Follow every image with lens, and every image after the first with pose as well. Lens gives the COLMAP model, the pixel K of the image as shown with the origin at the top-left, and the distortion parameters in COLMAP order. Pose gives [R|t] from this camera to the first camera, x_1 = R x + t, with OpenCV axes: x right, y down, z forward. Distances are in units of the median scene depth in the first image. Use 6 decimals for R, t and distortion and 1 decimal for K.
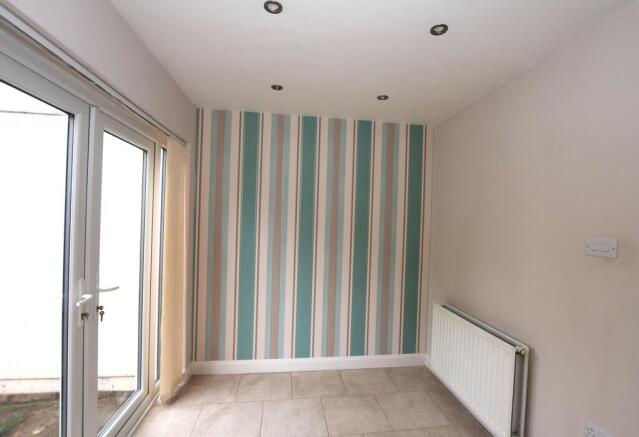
lens RADIAL K [[300.4, 0, 323.6], [0, 300.4, 219.9], [0, 0, 1]] dist [-0.014571, 0.000204]
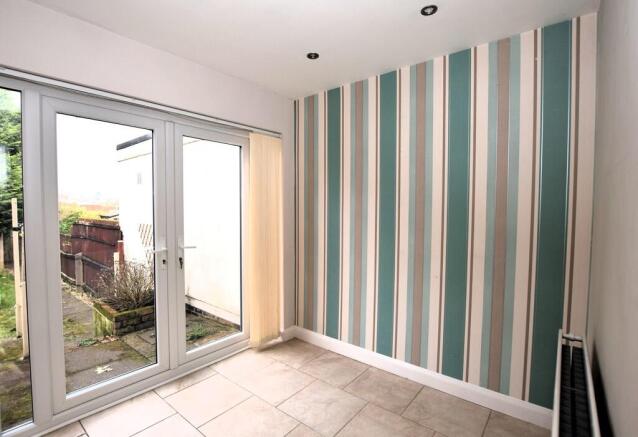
lens RADIAL K [[299.9, 0, 321.8], [0, 299.9, 219.5], [0, 0, 1]] dist [-0.014571, 0.000204]
pose [[0.684805, -0.002756, -0.728721, 0.461314], [0.016710, 0.999789, 0.011921, 0.056828], [0.728535, -0.020340, 0.684707, 0.297009]]
